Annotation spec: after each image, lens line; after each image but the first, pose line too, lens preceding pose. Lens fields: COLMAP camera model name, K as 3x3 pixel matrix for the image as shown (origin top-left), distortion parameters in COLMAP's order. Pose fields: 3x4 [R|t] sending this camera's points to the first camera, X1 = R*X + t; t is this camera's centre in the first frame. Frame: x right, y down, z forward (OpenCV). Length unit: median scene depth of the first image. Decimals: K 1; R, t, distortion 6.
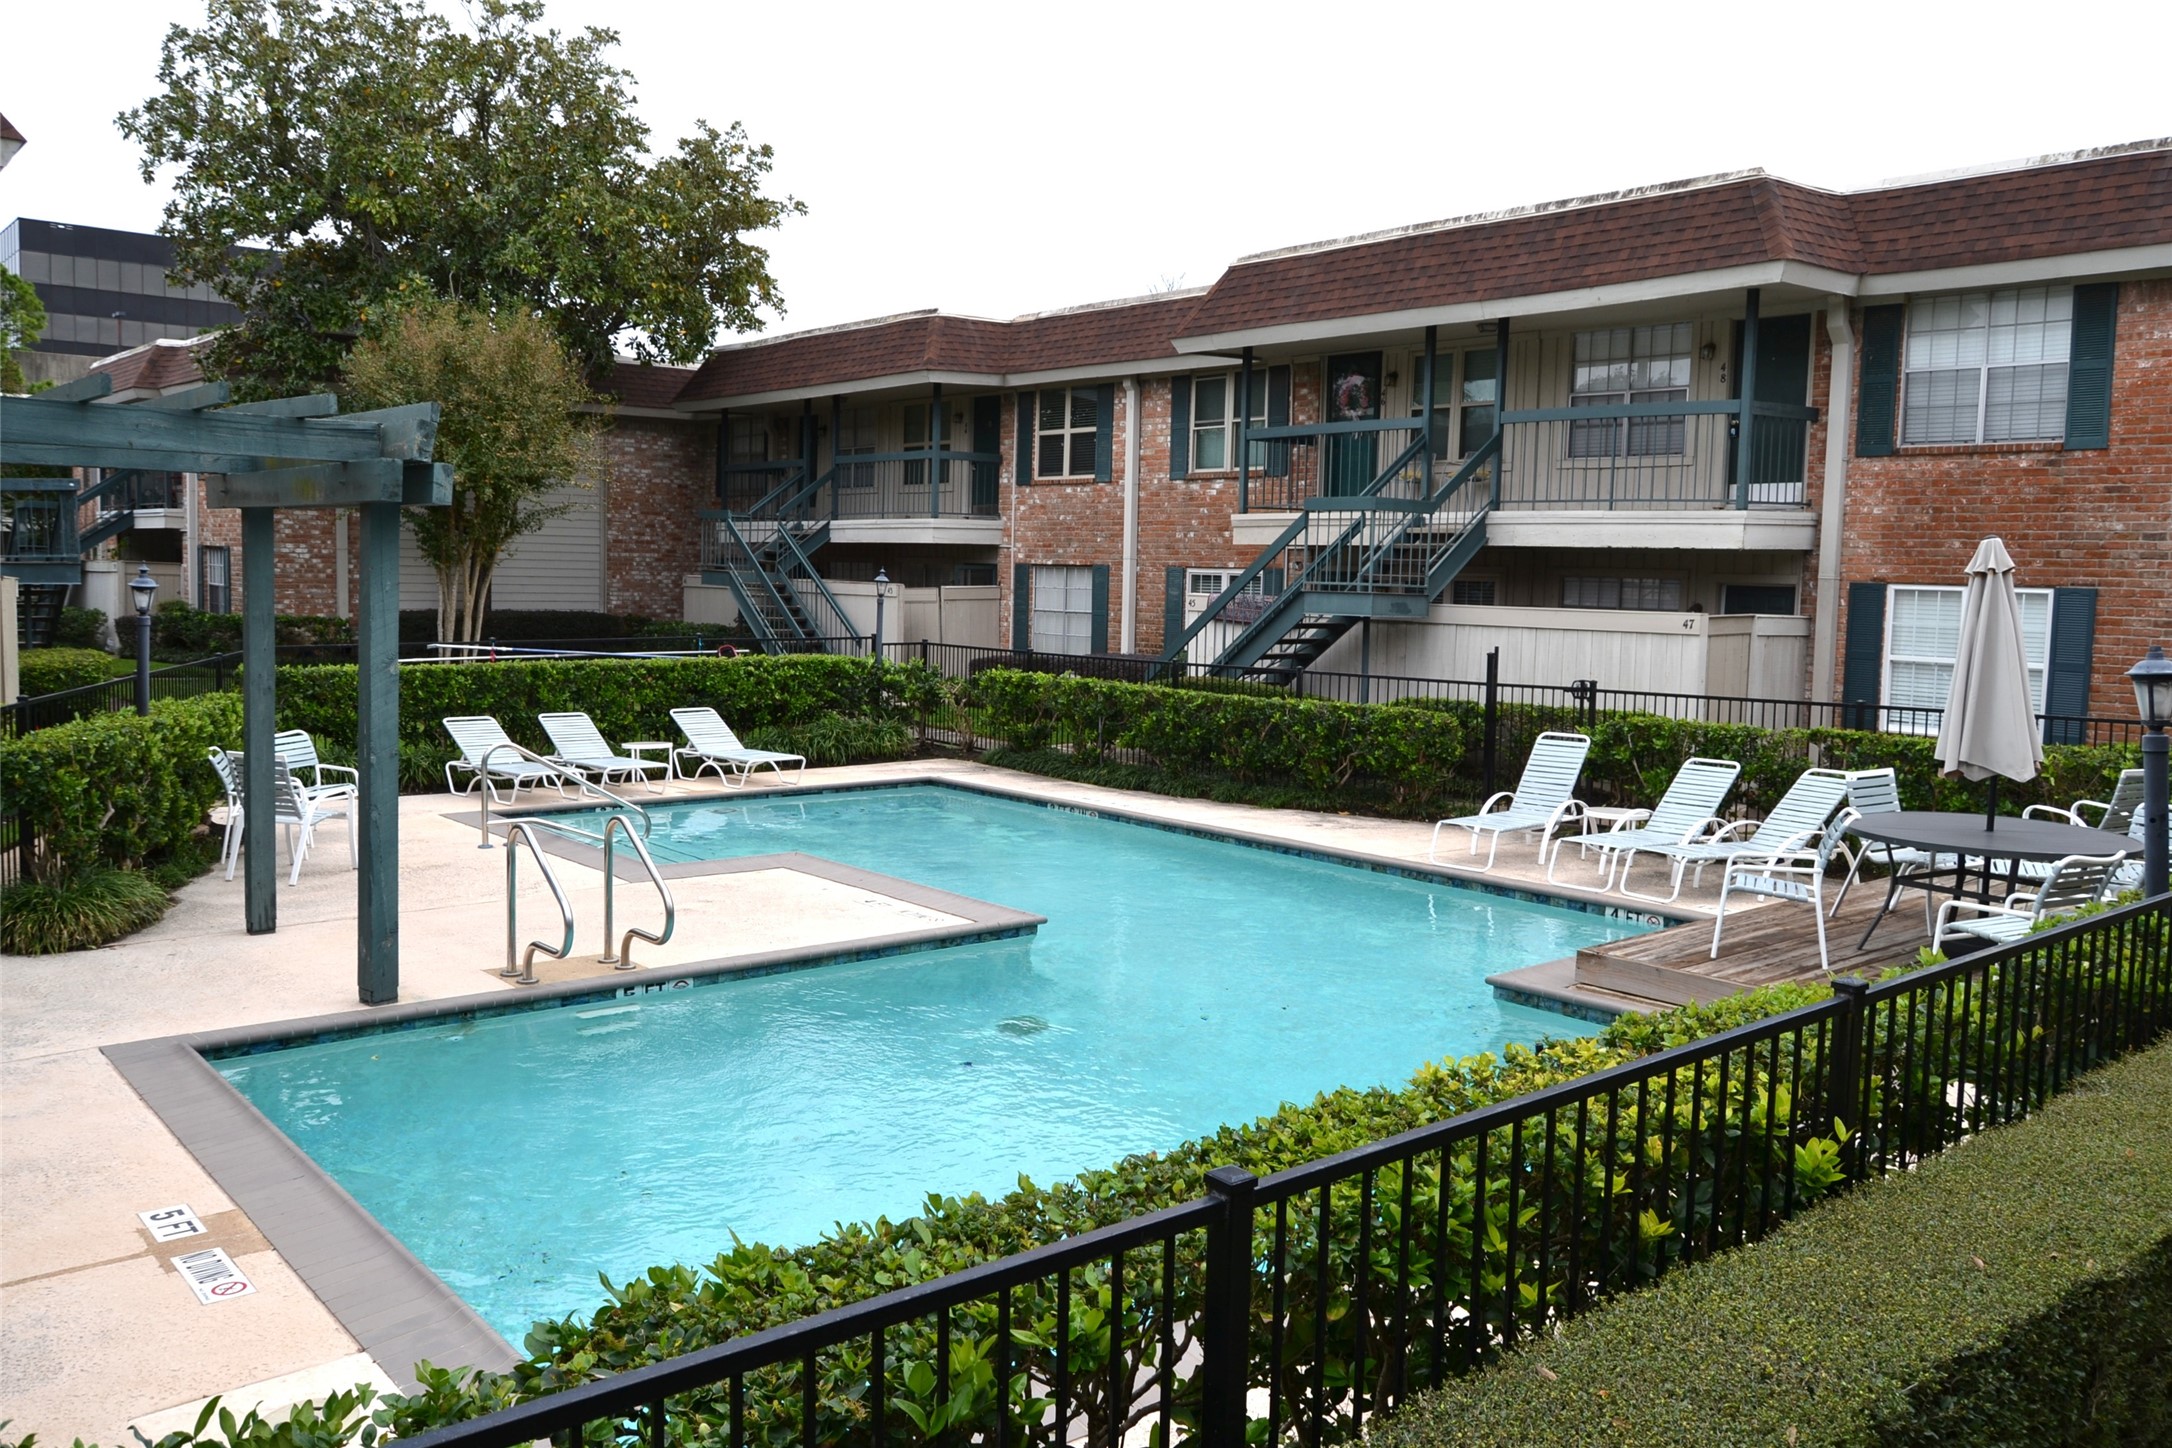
lens RADIAL K [[1721.3, 0, 1083.9], [0, 1721.3, 720.1], [0, 0, 1]] dist [-0.013406, -0.012532]
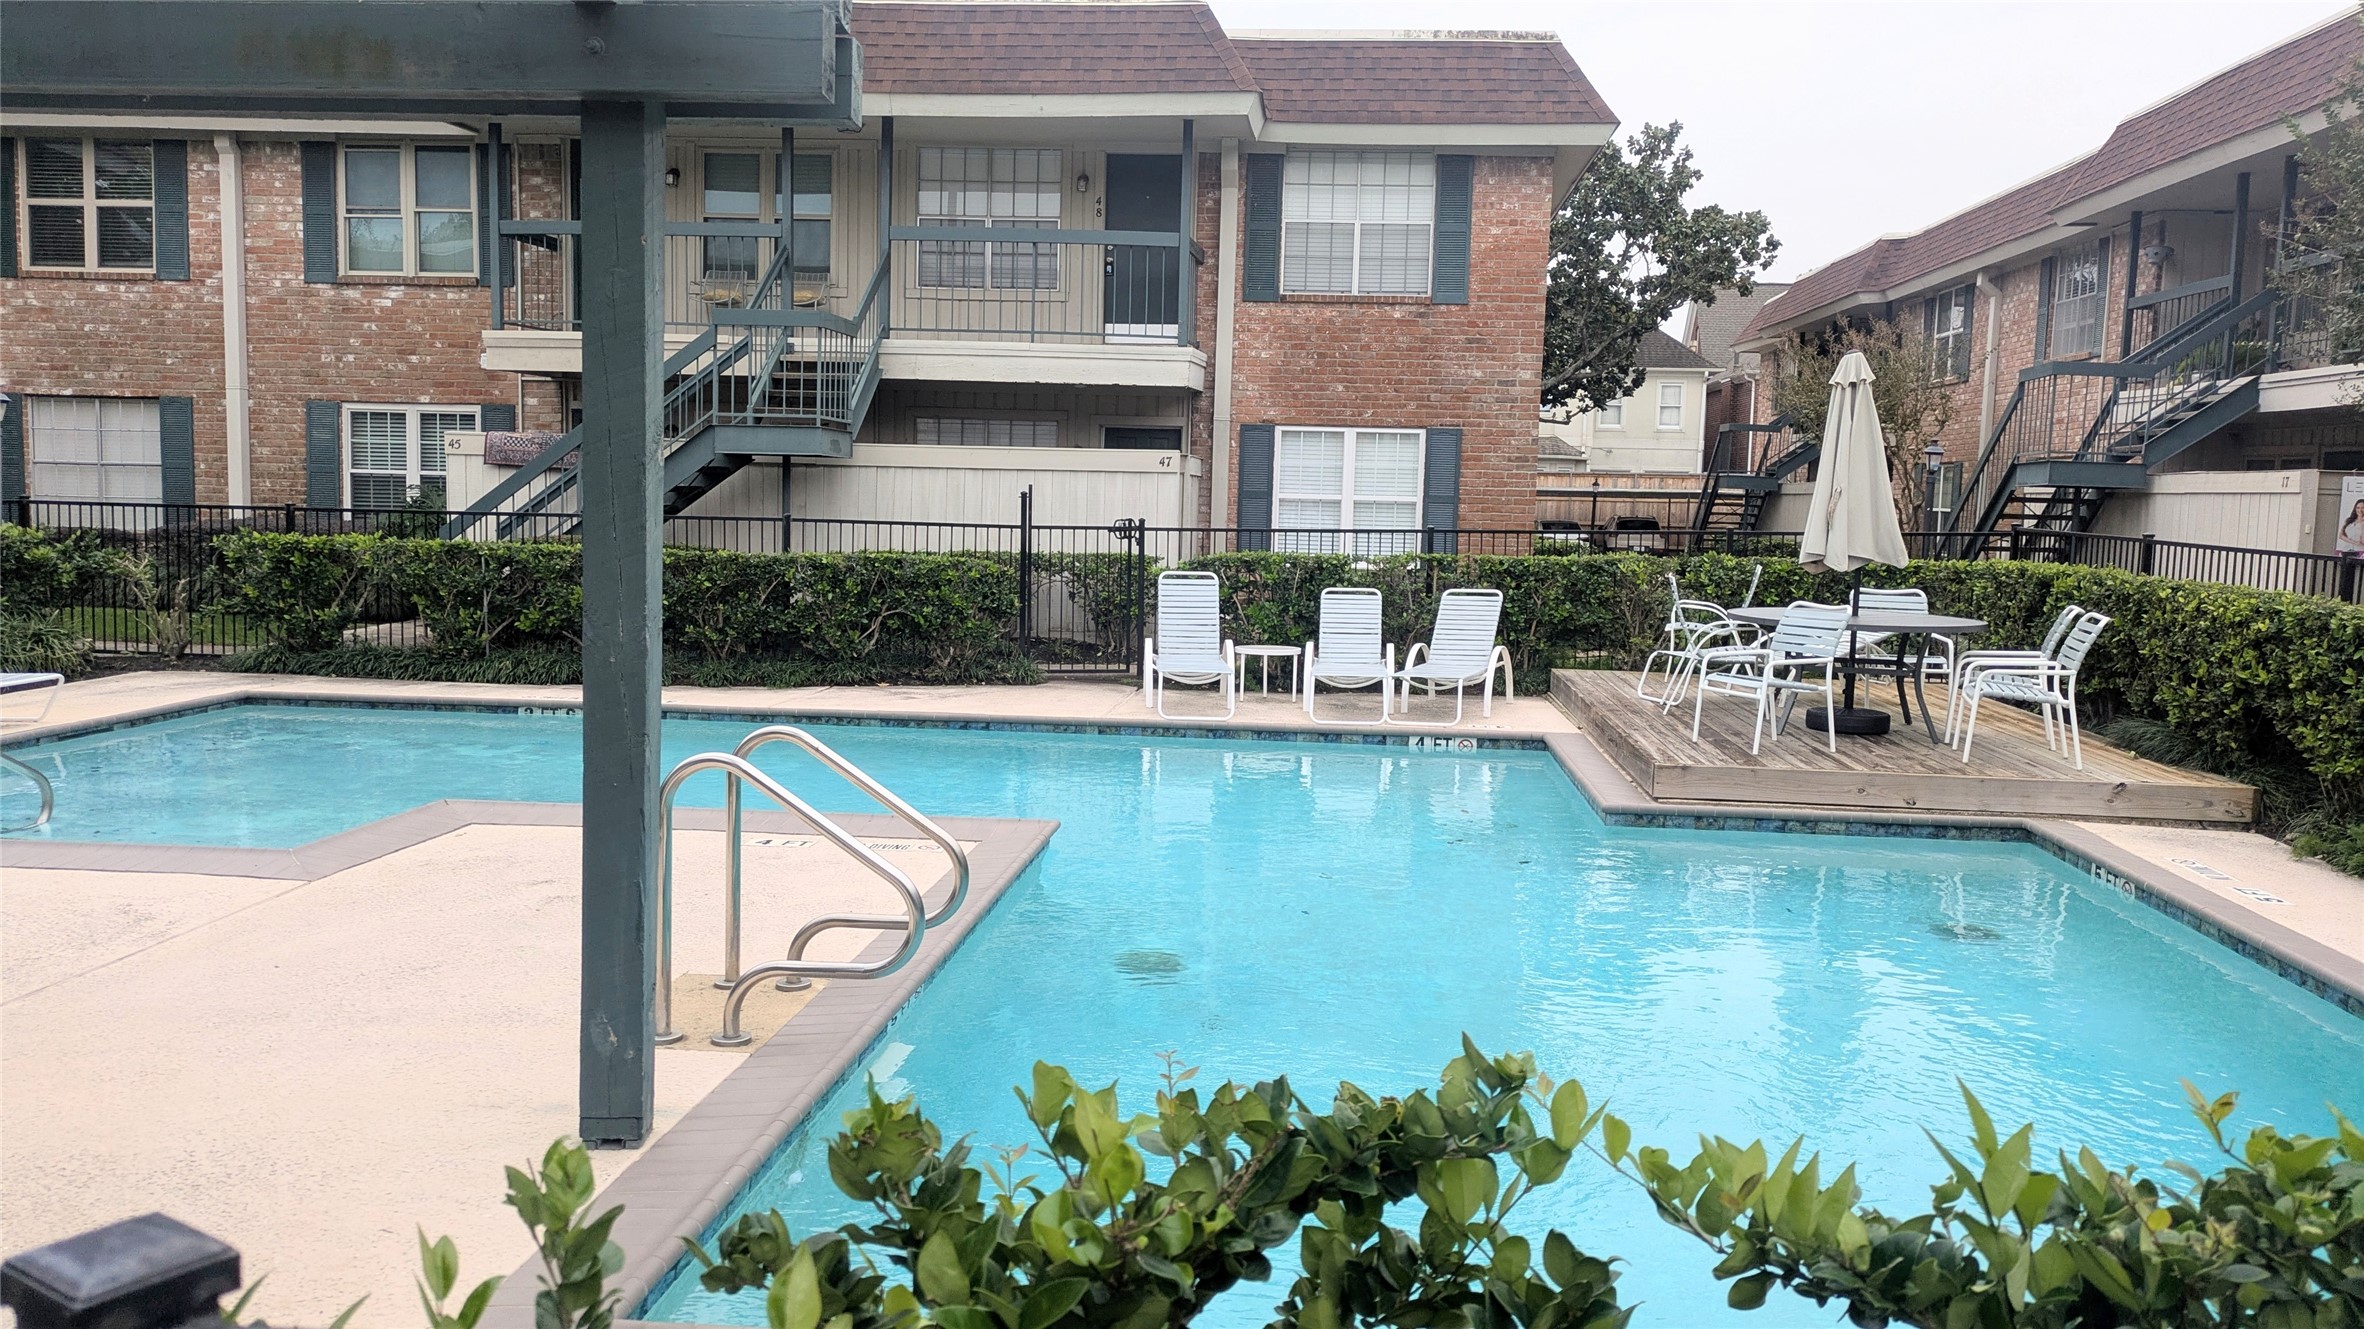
lens RADIAL K [[1779.9, 0, 1186.2], [0, 1779.9, 667.4], [0, 0, 1]] dist [0.035921, -0.021801]
pose [[0.705644, -0.077537, 0.704311, -0.353345], [0.054084, 0.996989, 0.055572, 0.004938], [-0.706499, -0.001122, 0.707713, 0.270516]]
